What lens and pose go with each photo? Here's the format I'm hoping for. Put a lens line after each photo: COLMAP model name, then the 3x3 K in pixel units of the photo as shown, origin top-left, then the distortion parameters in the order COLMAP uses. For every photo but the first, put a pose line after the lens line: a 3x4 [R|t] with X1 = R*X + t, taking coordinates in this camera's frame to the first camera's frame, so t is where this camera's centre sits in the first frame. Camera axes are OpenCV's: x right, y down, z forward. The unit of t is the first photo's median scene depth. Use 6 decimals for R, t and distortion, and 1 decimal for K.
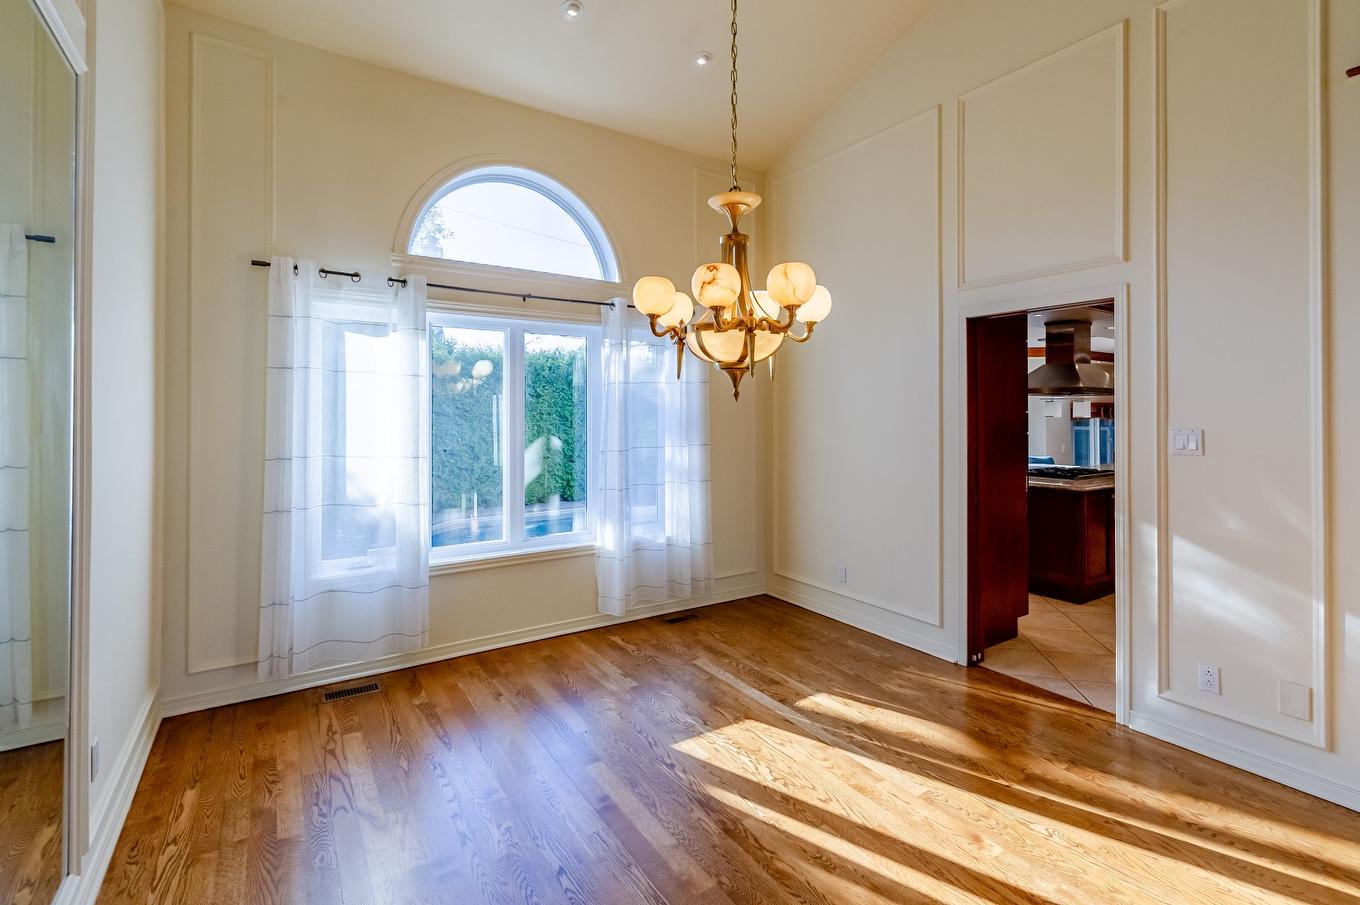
lens RADIAL K [[620.5, 0, 679.4], [0, 620.5, 413.4], [0, 0, 1]] dist [0.000689, 0.000173]
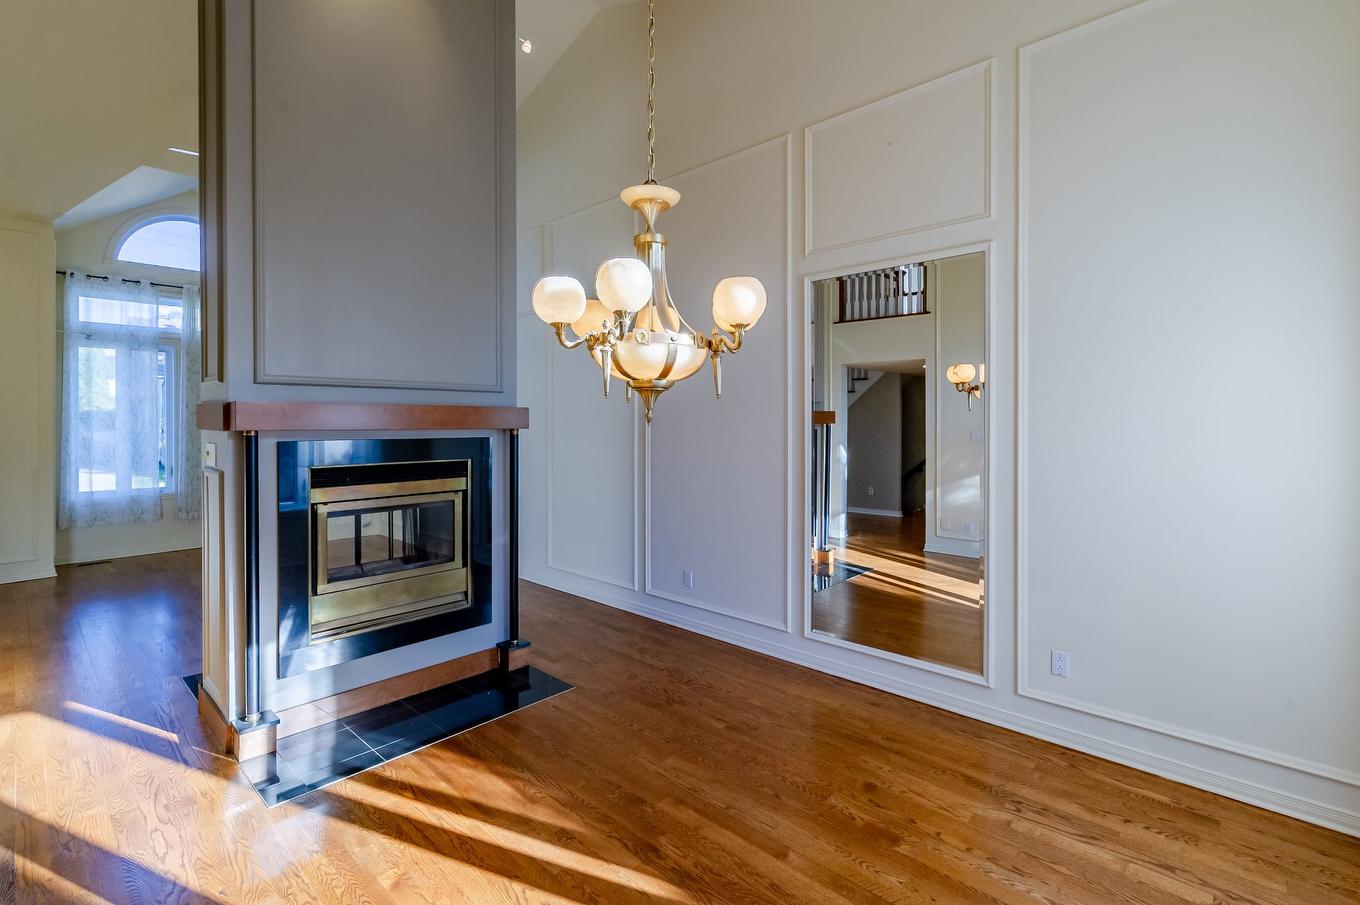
lens RADIAL K [[620.5, 0, 679.4], [0, 620.5, 413.4], [0, 0, 1]] dist [0.000689, 0.000173]
pose [[-0.971333, -0.001195, -0.237720, 0.187679], [0.001406, 0.999941, -0.010773, -0.019088], [0.237719, -0.010799, -0.971274, 1.346290]]
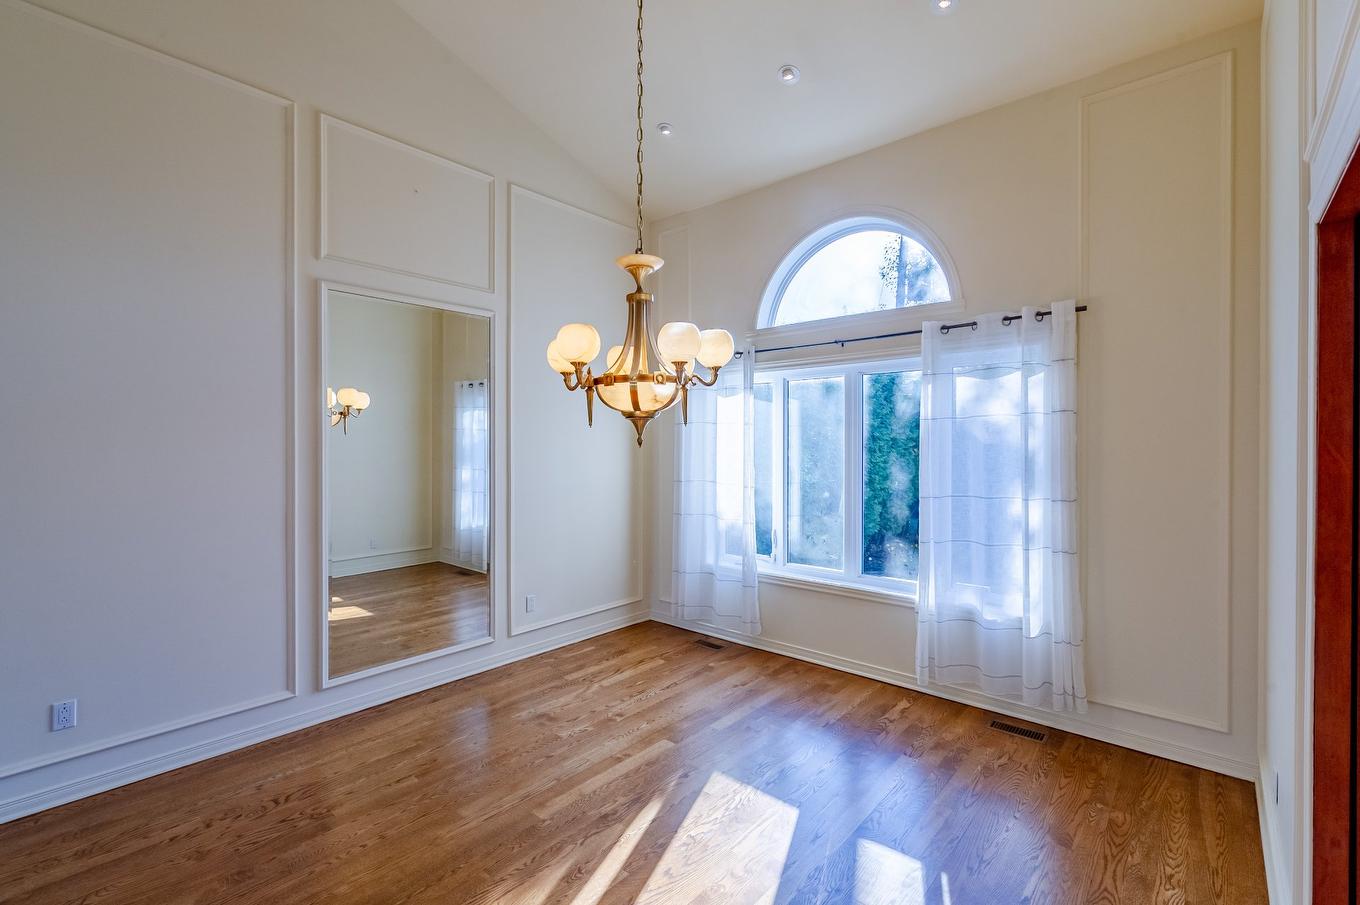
lens RADIAL K [[602.5, 0, 675.5], [0, 602.5, 447.3], [0, 0, 1]] dist [0.001763, 0.000167]
pose [[0.261448, 0.003989, -0.965209, 0.809654], [0.001789, 0.999988, 0.004618, -0.018226], [0.965216, -0.002934, 0.261438, 0.561253]]
